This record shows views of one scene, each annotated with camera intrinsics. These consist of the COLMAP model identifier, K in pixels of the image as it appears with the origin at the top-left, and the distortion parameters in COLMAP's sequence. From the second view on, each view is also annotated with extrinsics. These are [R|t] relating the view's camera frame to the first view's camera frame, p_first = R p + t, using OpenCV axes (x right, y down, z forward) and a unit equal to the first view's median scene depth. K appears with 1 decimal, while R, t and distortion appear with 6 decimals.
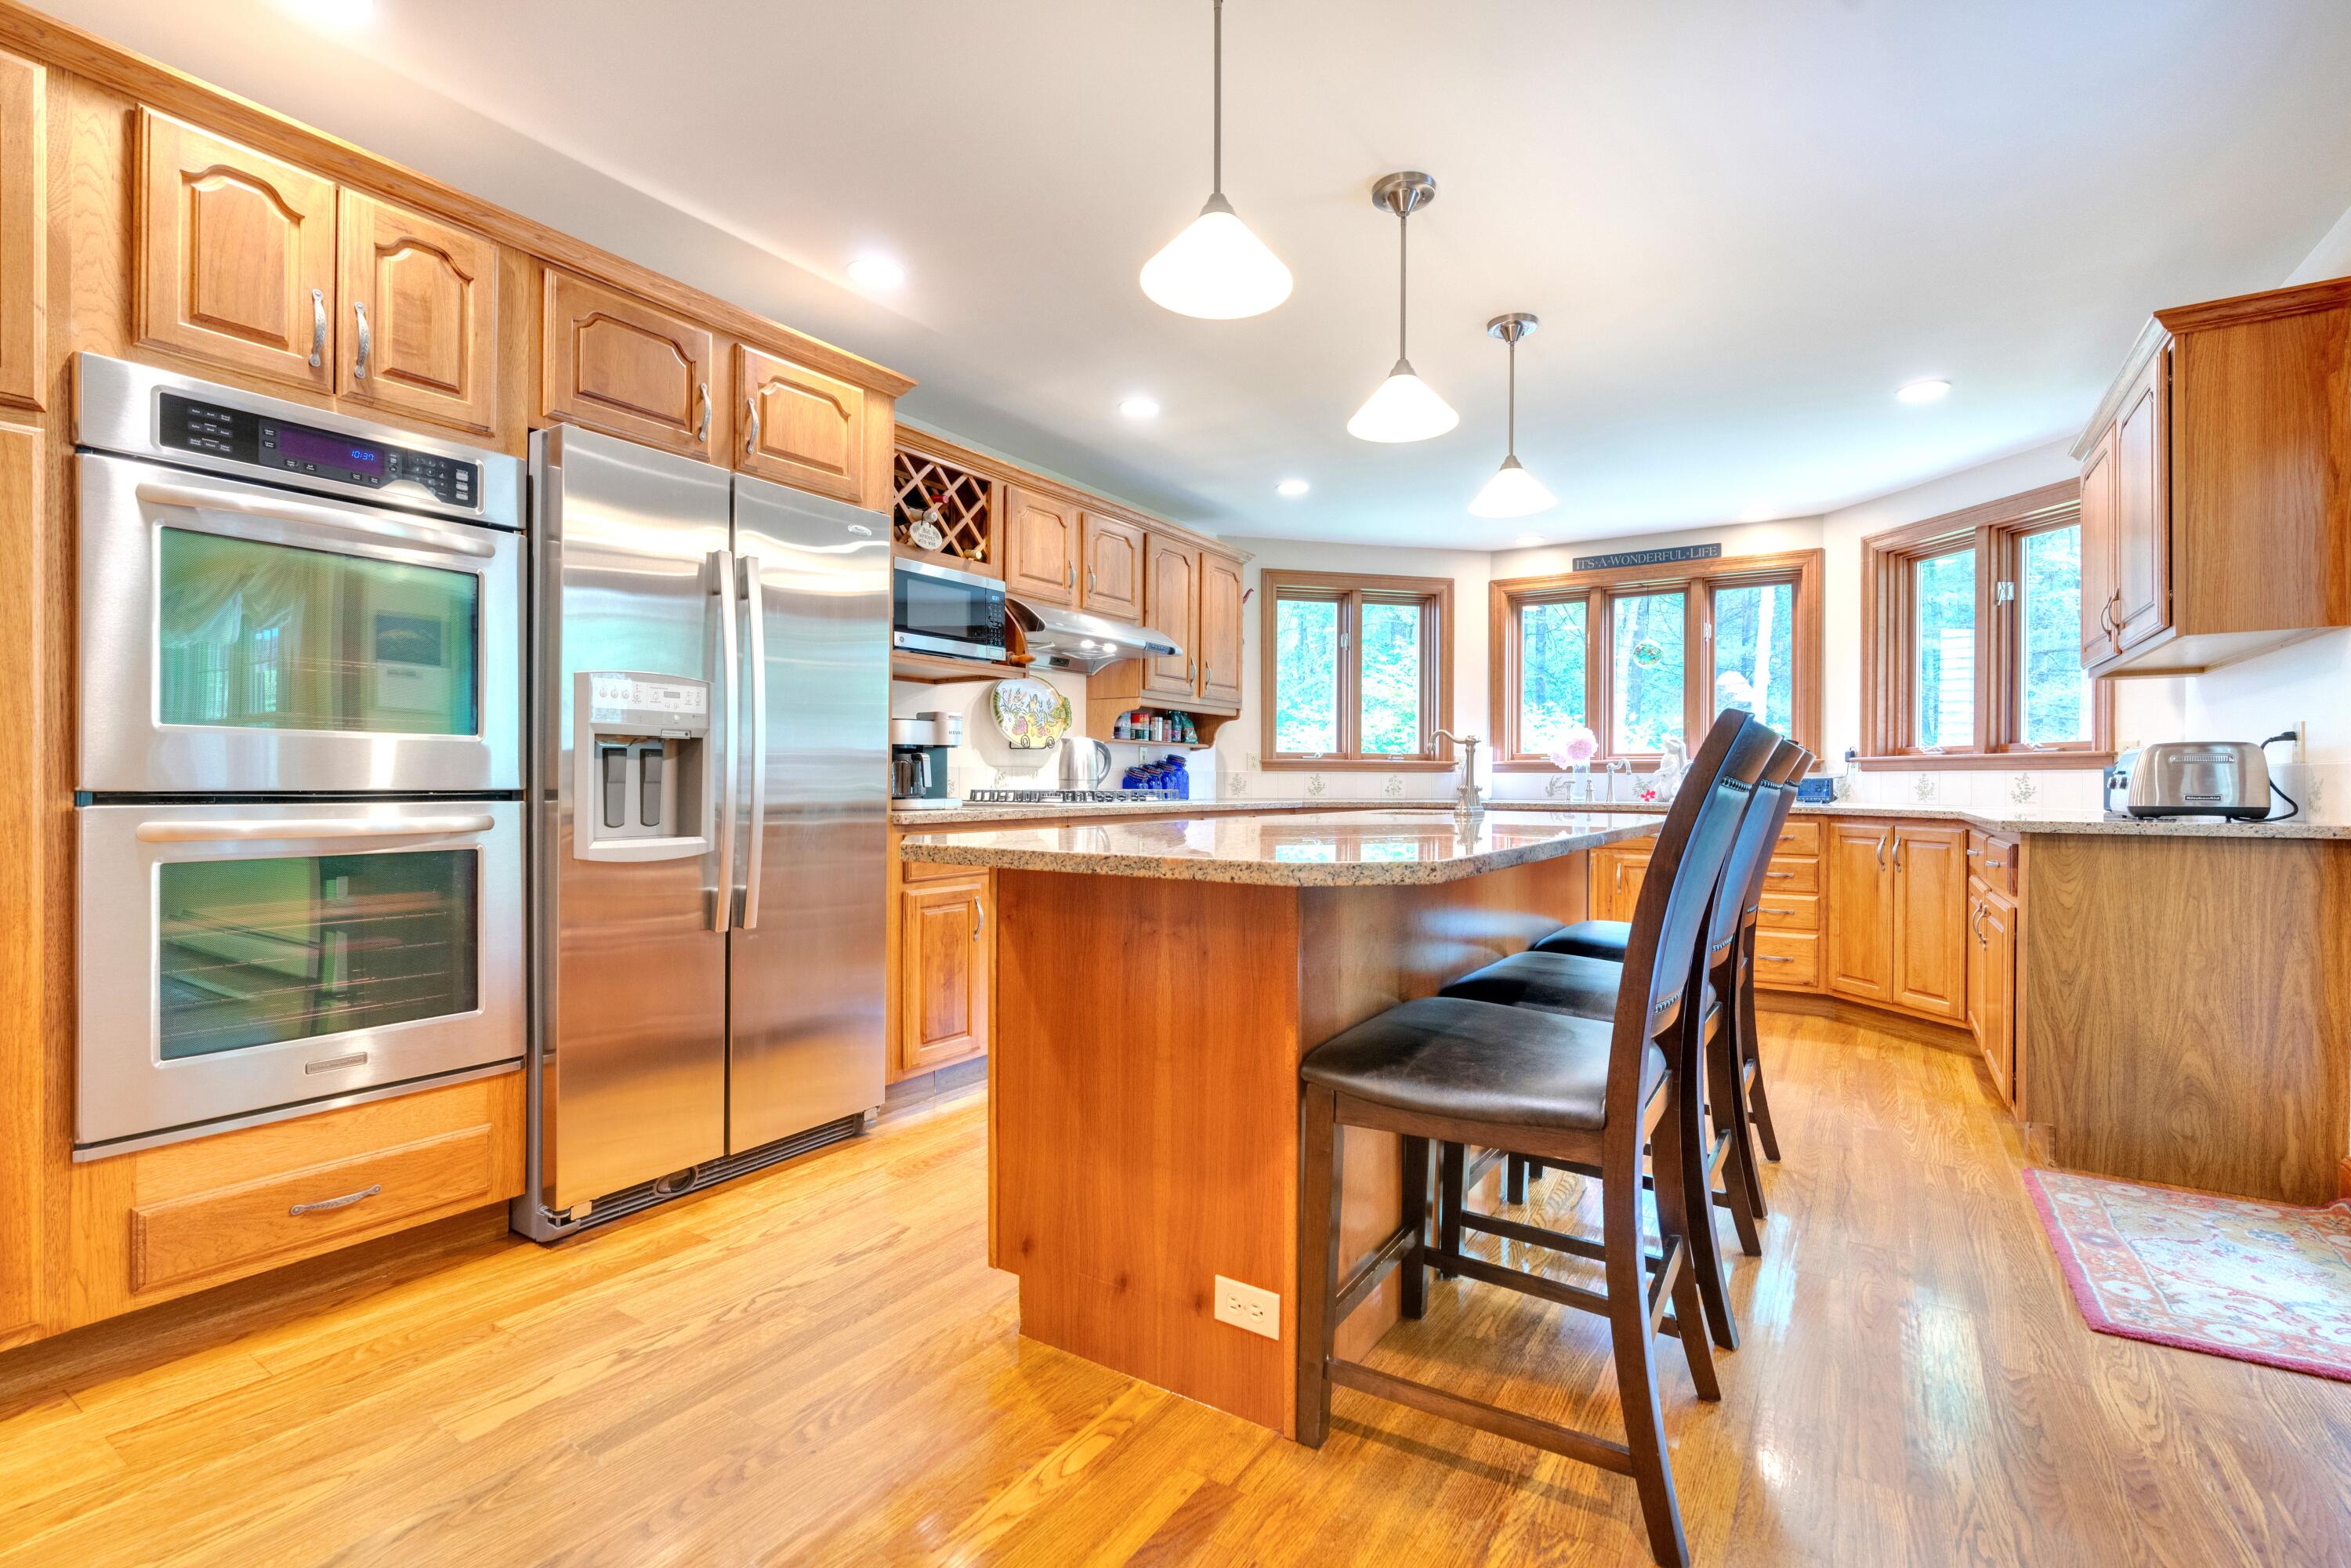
lens RADIAL K [[1054.1, 0, 1173.0], [0, 1054.1, 785.0], [0, 0, 1]] dist [-0.014848, 0.006219]
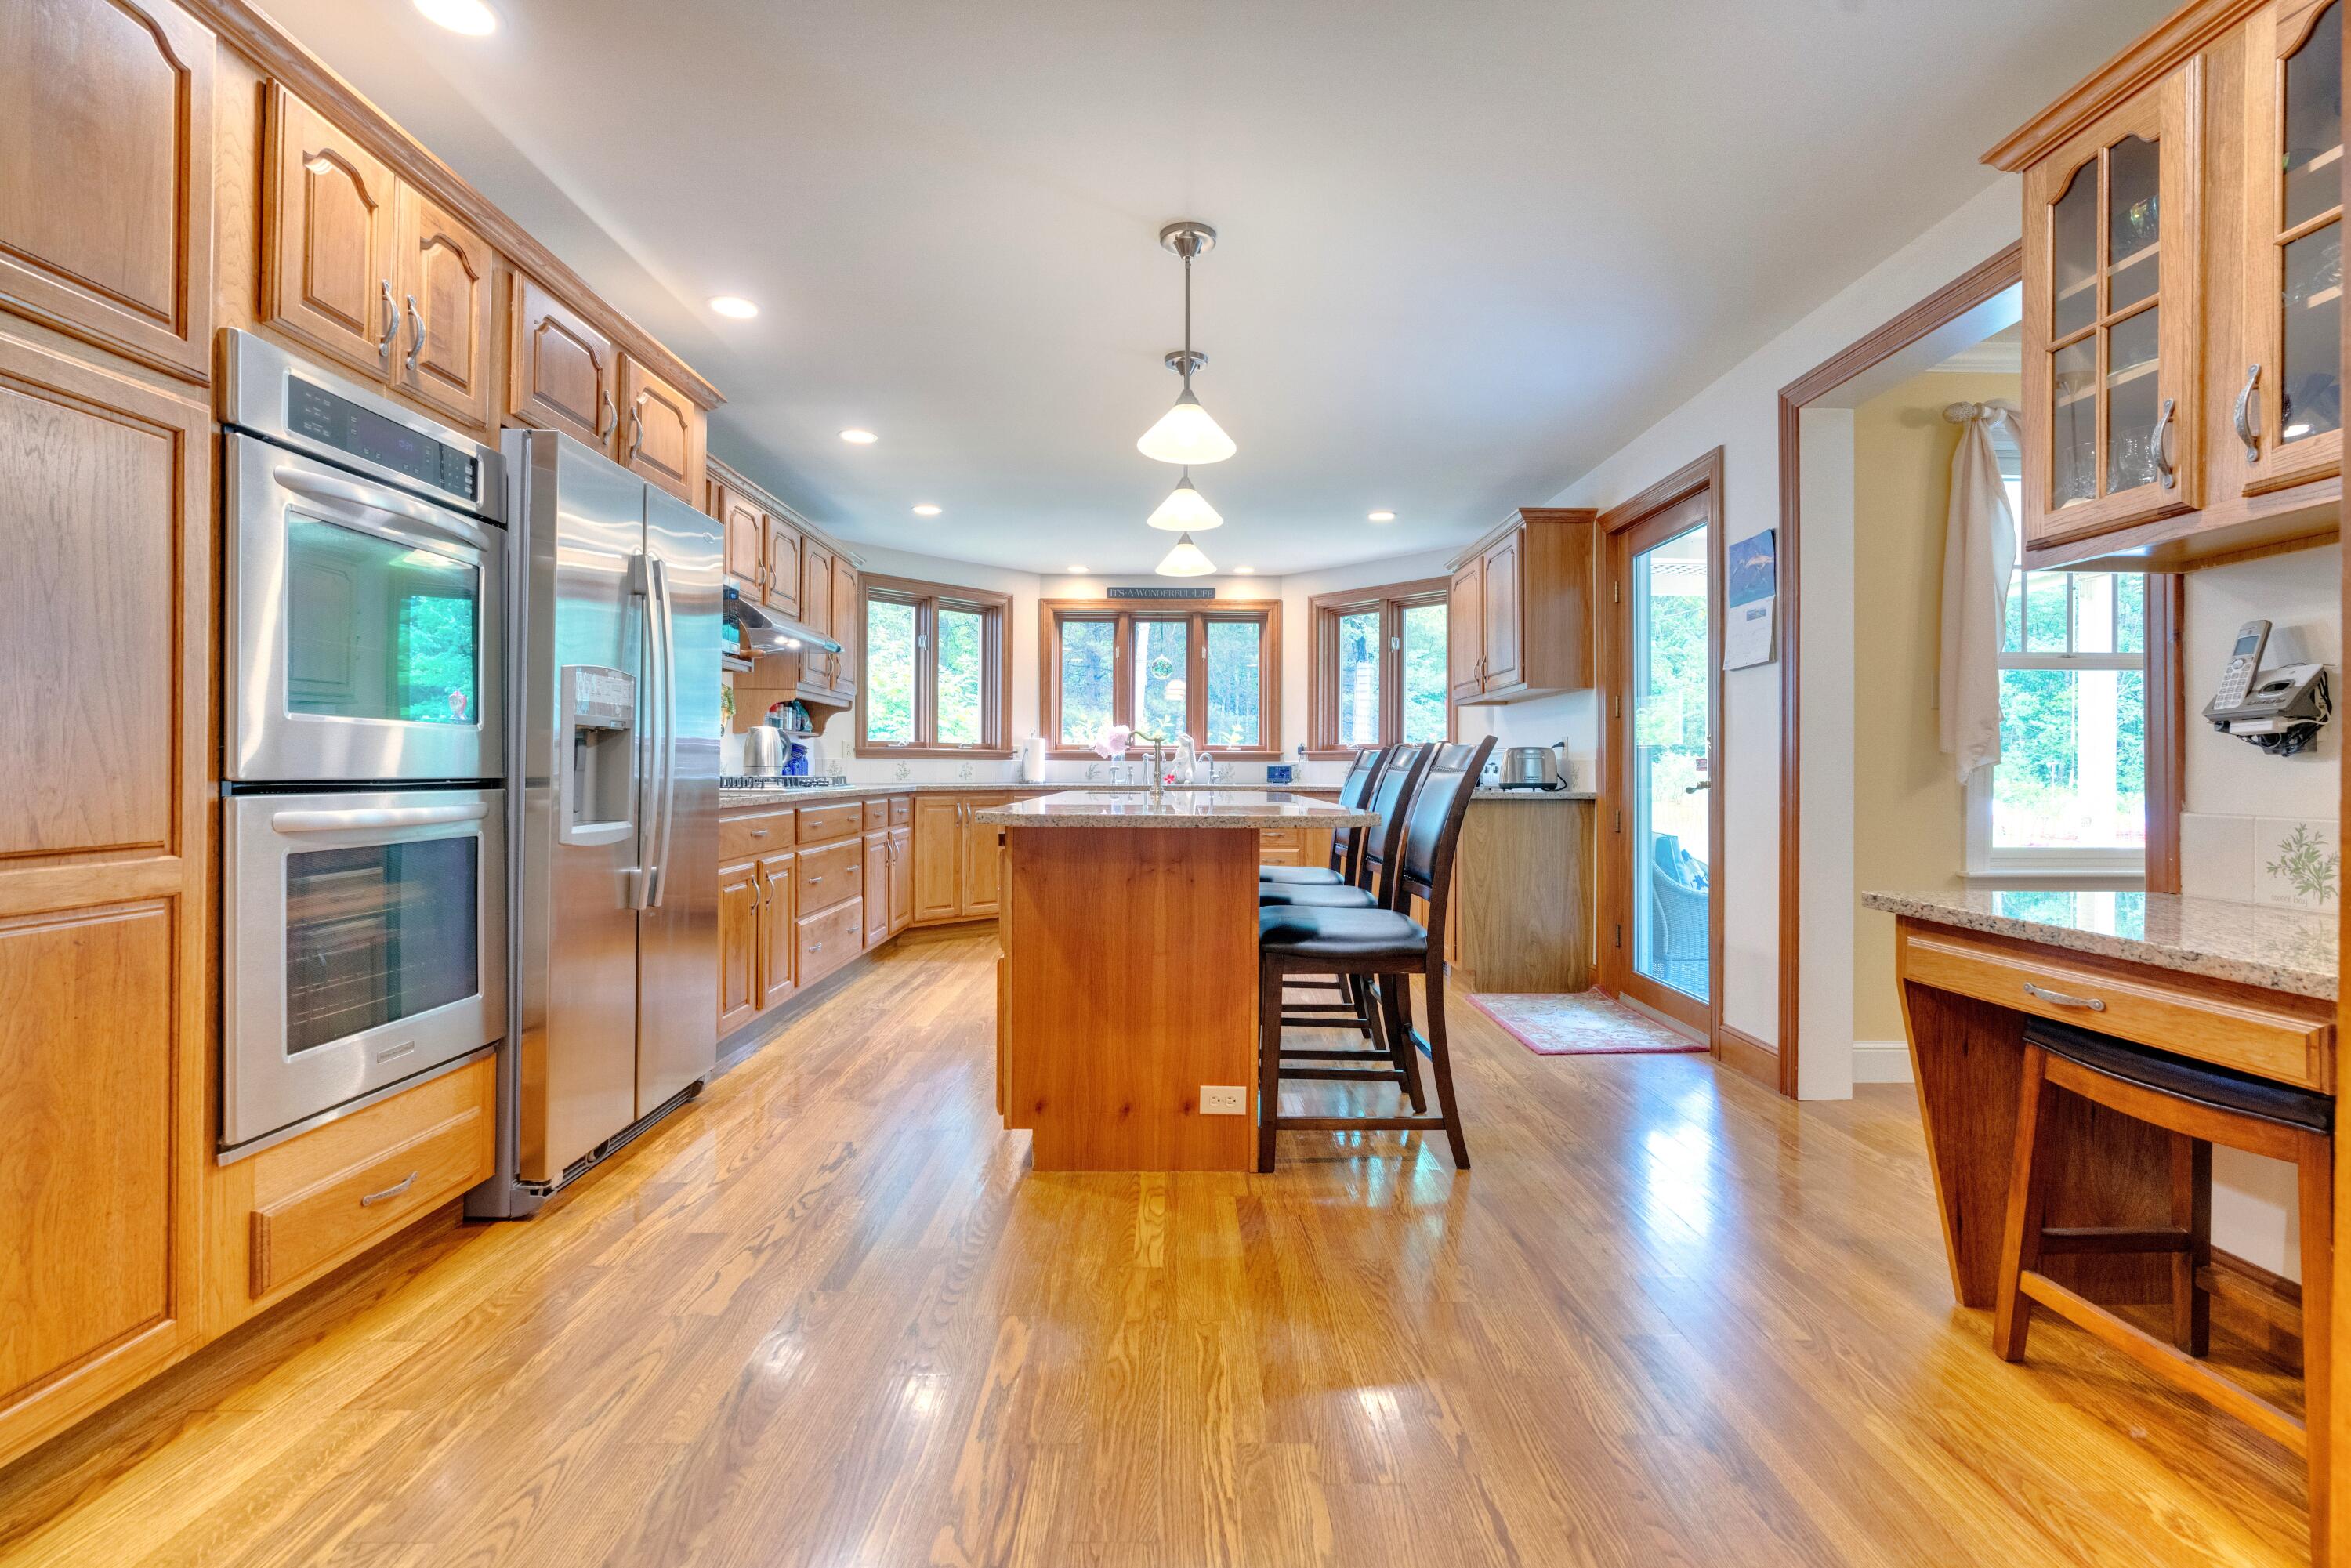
lens RADIAL K [[1054.1, 0, 1167.6], [0, 1054.1, 770.3], [0, 0, 1]] dist [-0.014848, 0.006219]
pose [[0.839311, -0.000796, 0.543651, -0.536717], [0.000681, 1.000000, 0.000413, -0.002464], [-0.543651, 0.000024, 0.839312, -0.181776]]
